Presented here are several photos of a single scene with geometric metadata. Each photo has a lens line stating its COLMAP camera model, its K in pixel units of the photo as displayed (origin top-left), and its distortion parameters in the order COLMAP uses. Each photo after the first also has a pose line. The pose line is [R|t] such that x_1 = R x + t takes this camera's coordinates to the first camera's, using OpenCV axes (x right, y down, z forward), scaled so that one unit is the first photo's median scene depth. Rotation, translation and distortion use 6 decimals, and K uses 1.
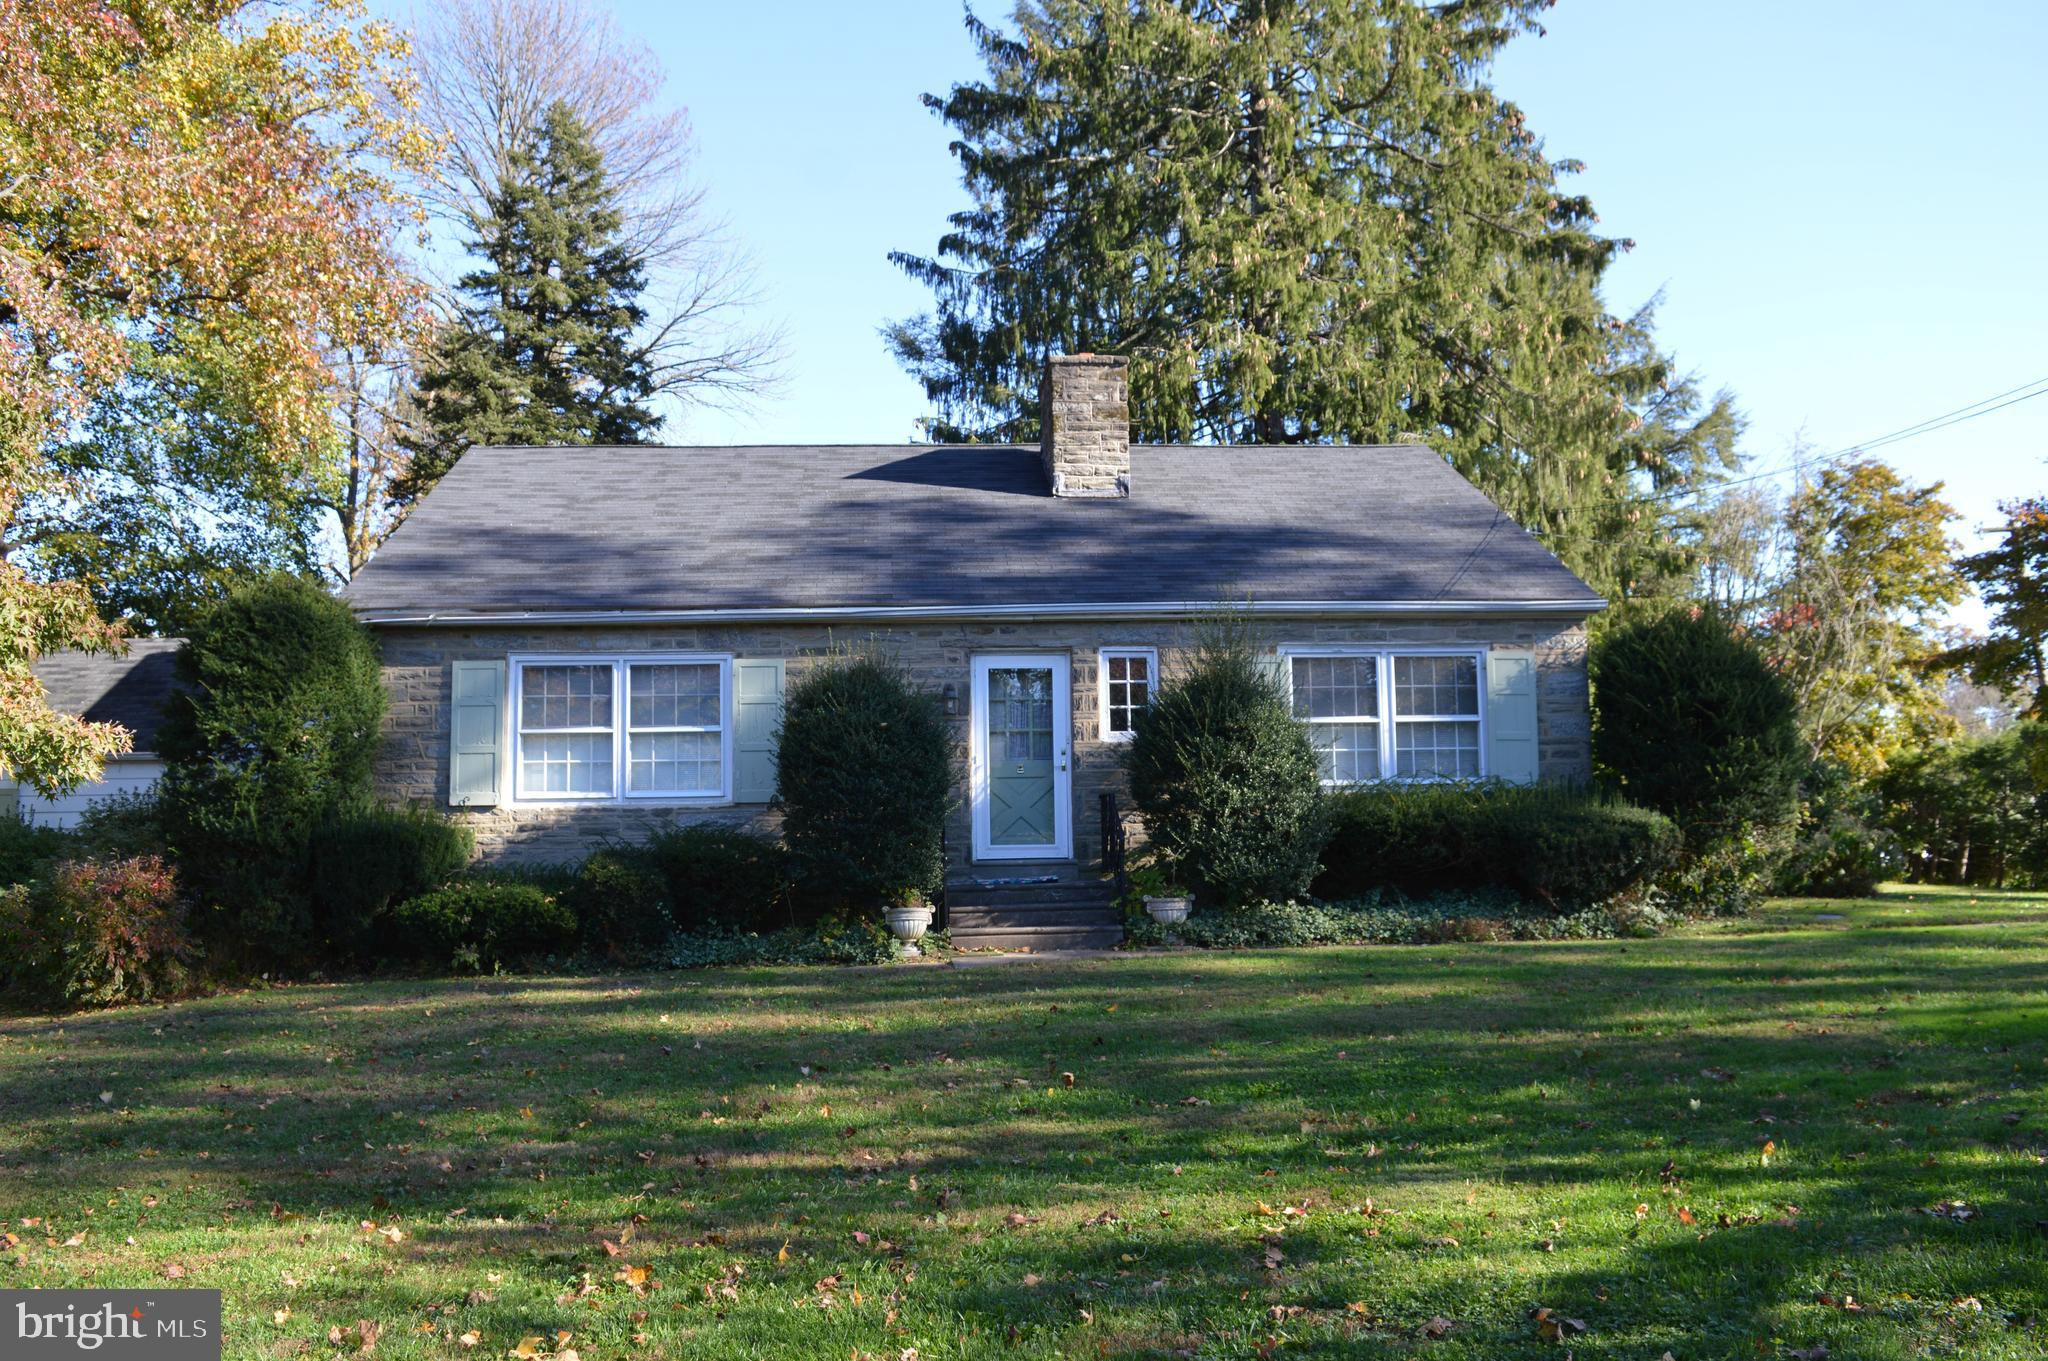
lens RADIAL K [[1614.0, 0, 1024.0], [0, 1614.0, 680.5], [0, 0, 1]] dist [-0.100819, 0.001577]
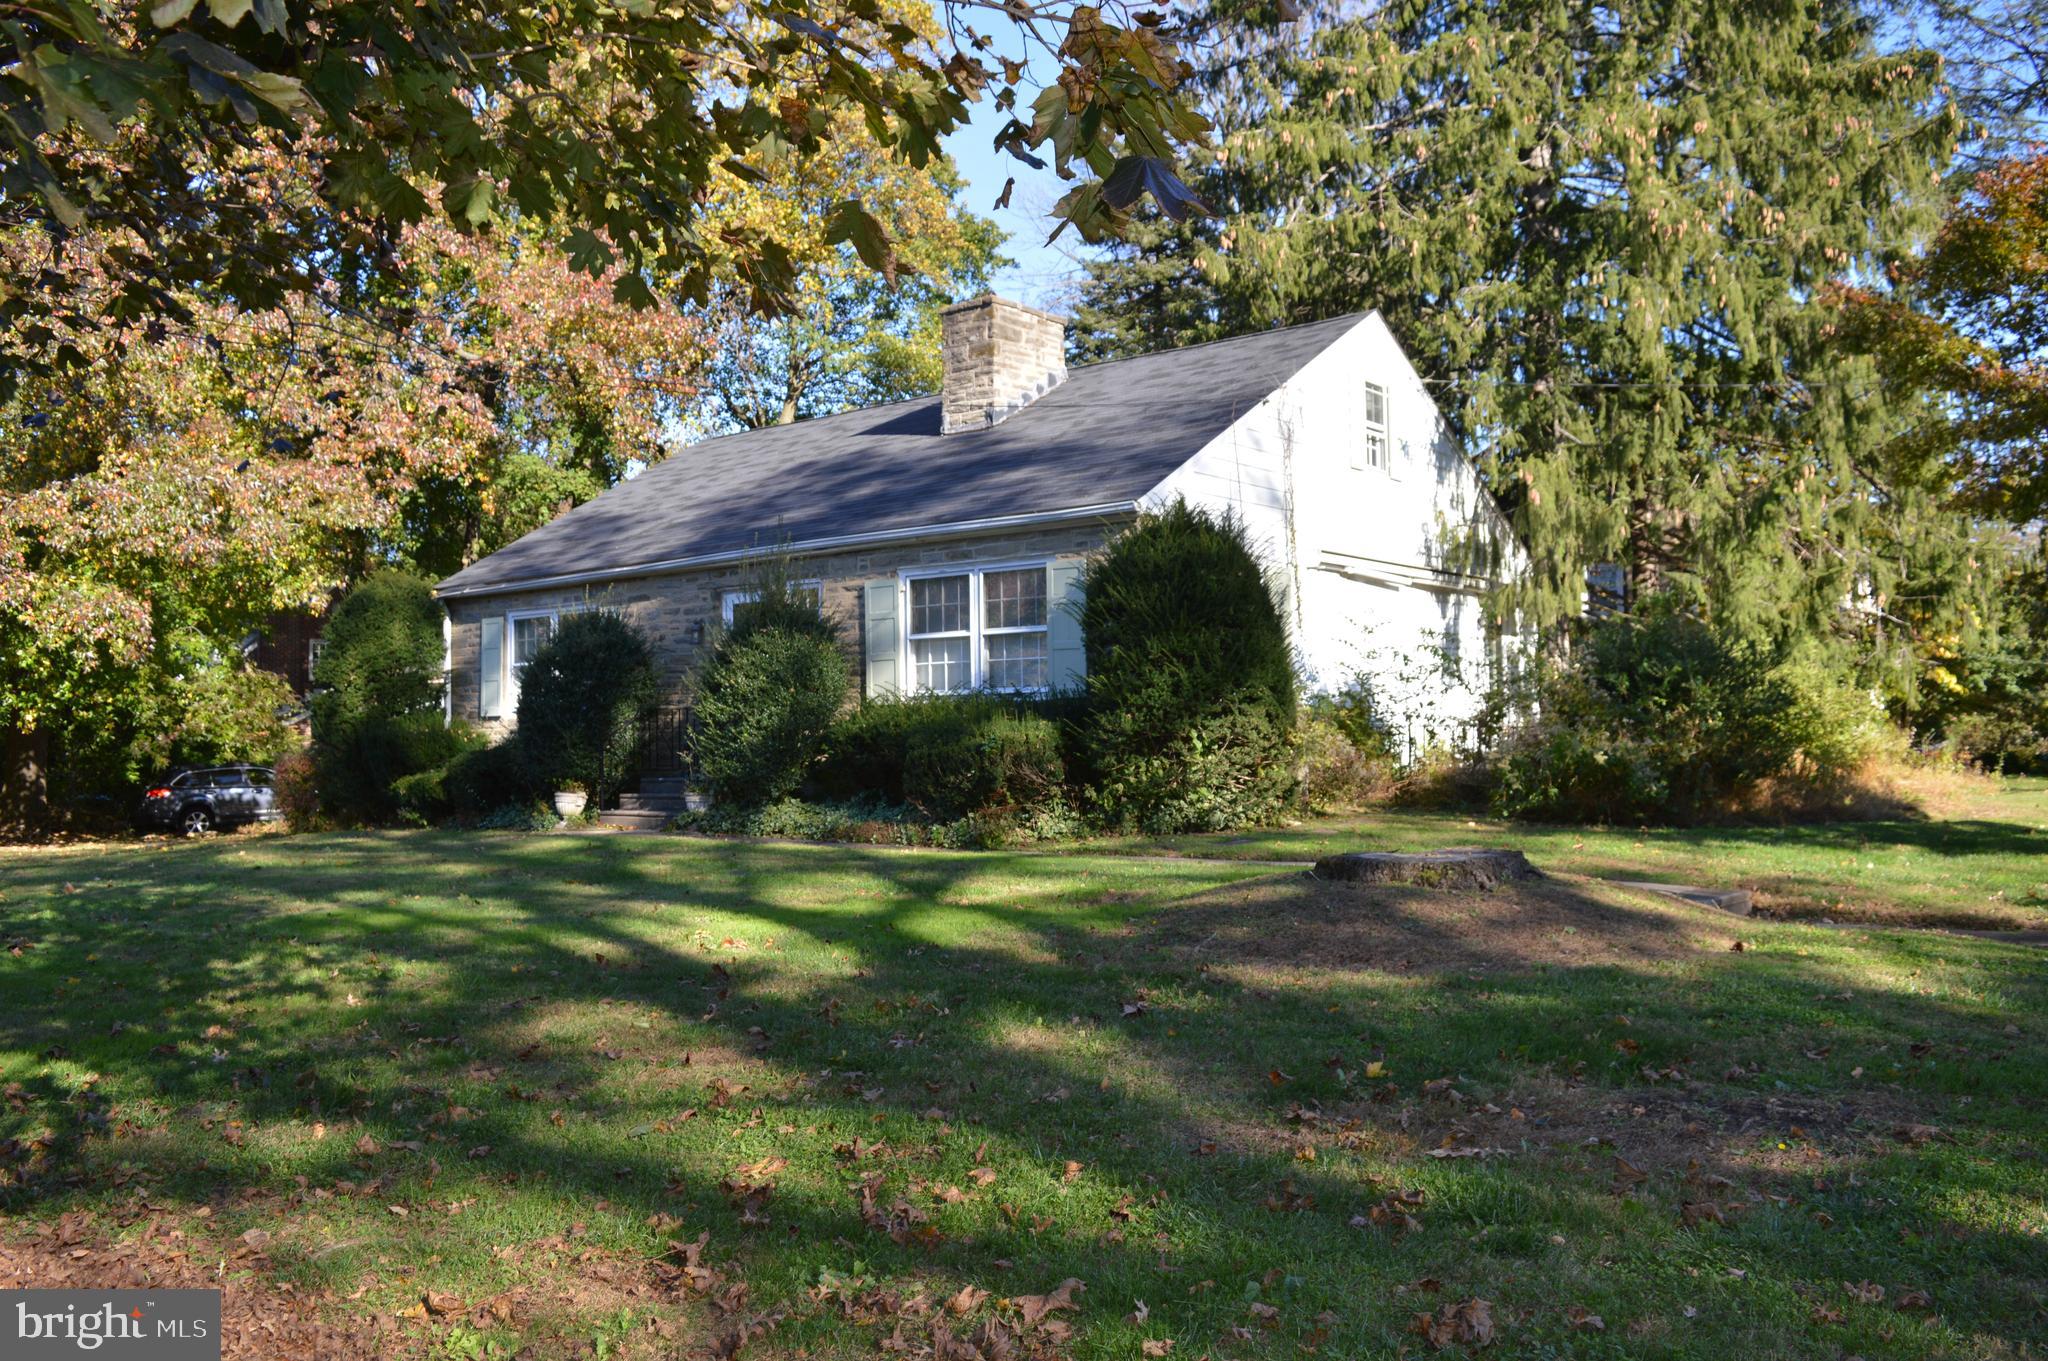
lens RADIAL K [[1614.0, 0, 1024.0], [0, 1614.0, 680.5], [0, 0, 1]] dist [-0.100819, 0.001577]
pose [[0.731723, -0.015422, -0.681427, 1.005802], [0.070128, 0.996142, 0.052759, 0.001641], [0.677985, -0.086392, 0.729982, 0.249668]]
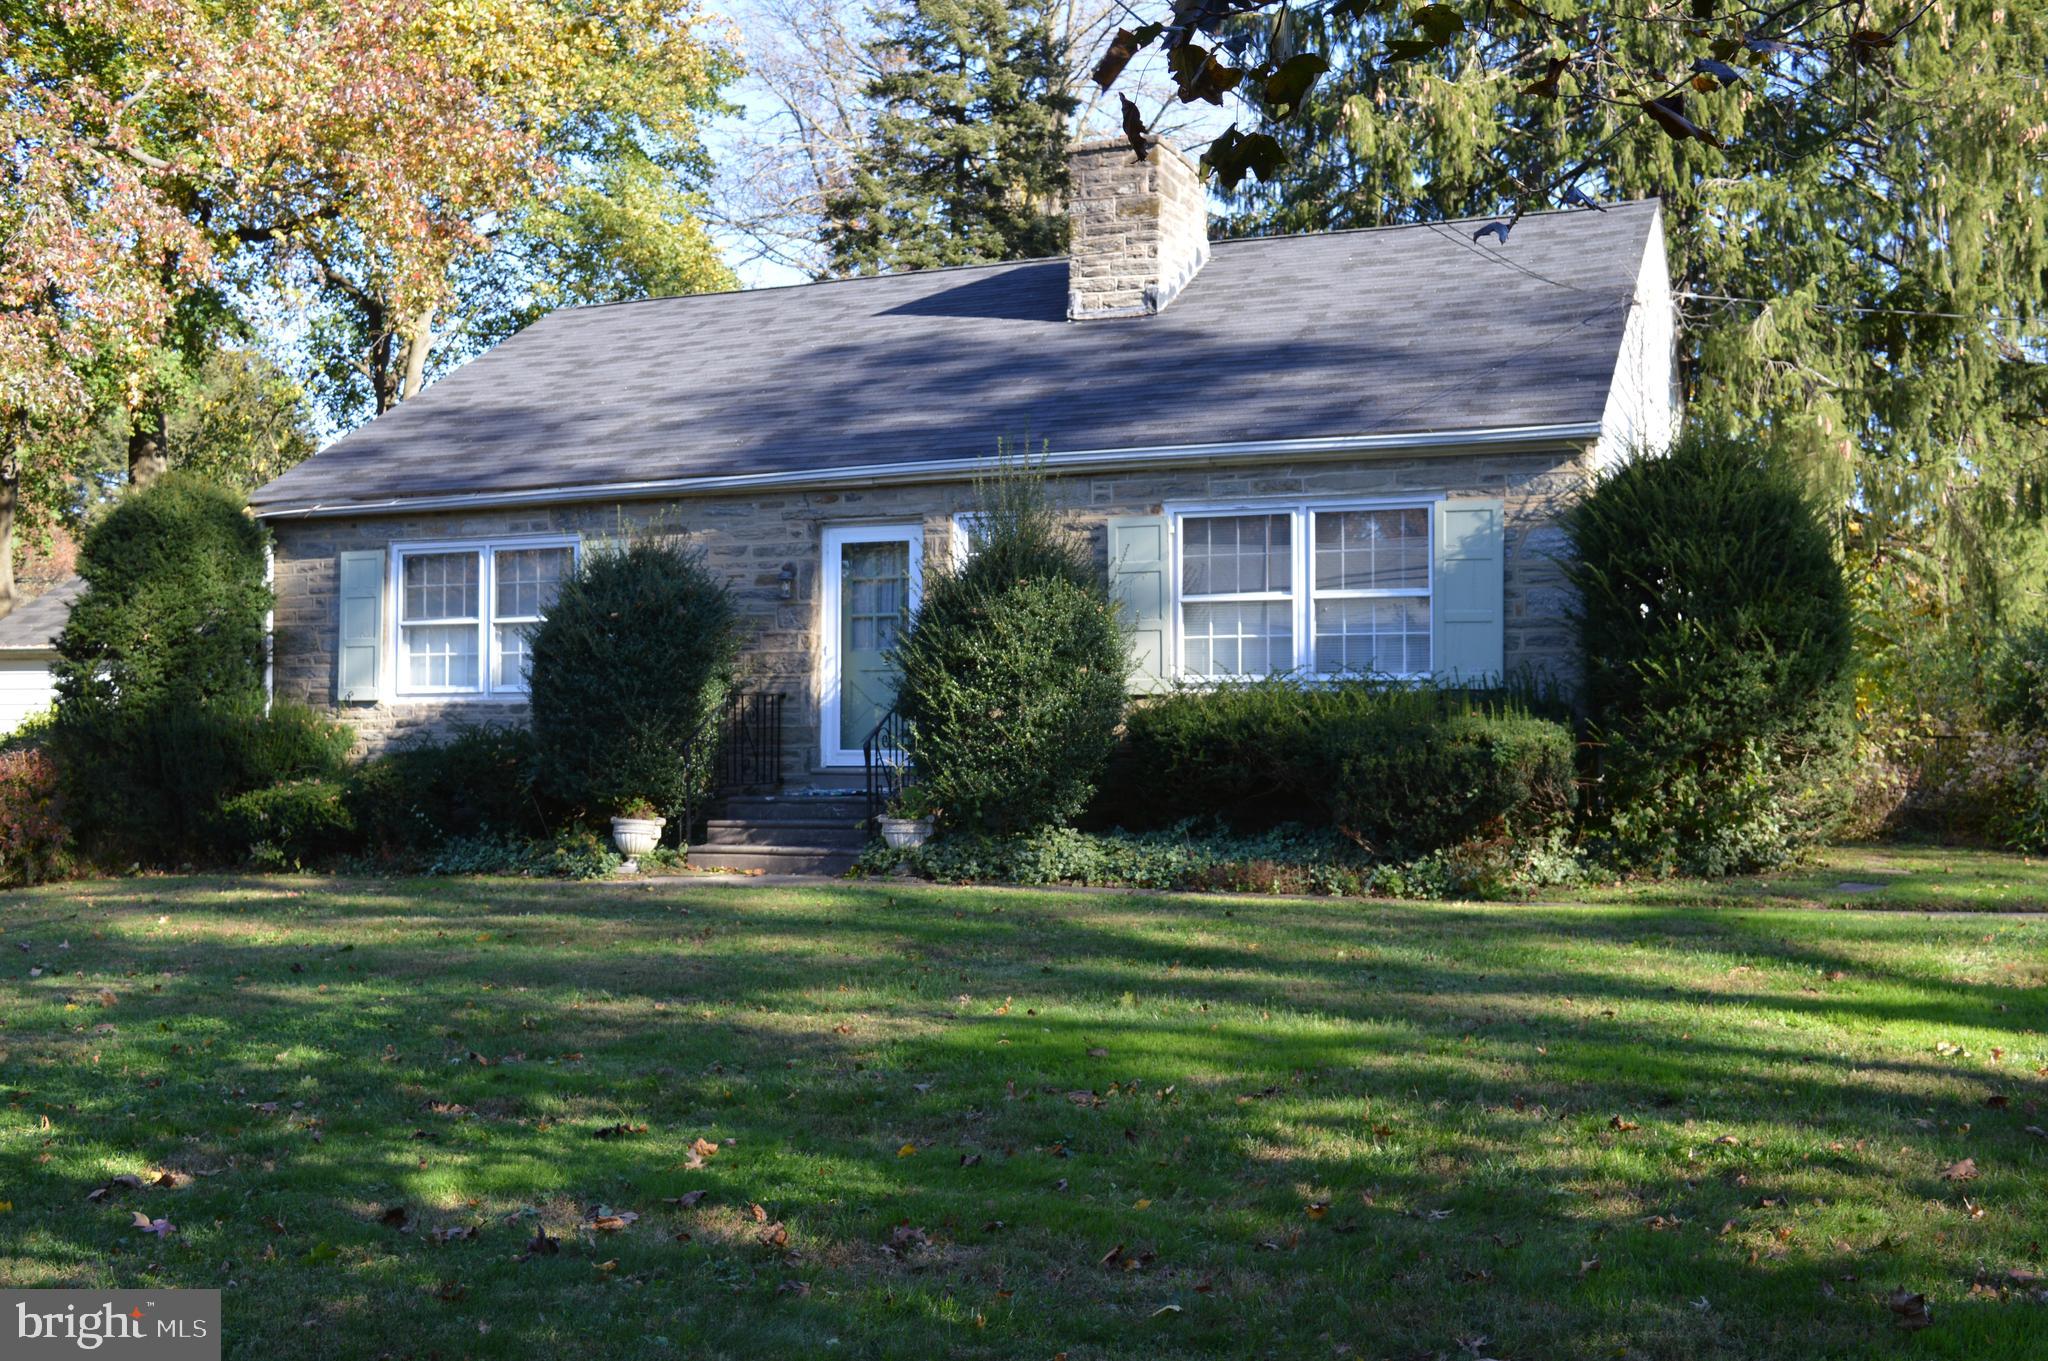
lens RADIAL K [[2008.8, 0, 1024.0], [0, 2008.8, 680.5], [0, 0, 1]] dist [-0.081901, -0.002034]
pose [[0.892995, 0.004319, -0.450047, 0.552207], [0.030672, 0.997045, 0.070429, -0.006743], [0.449021, -0.076696, 0.890223, 0.098859]]
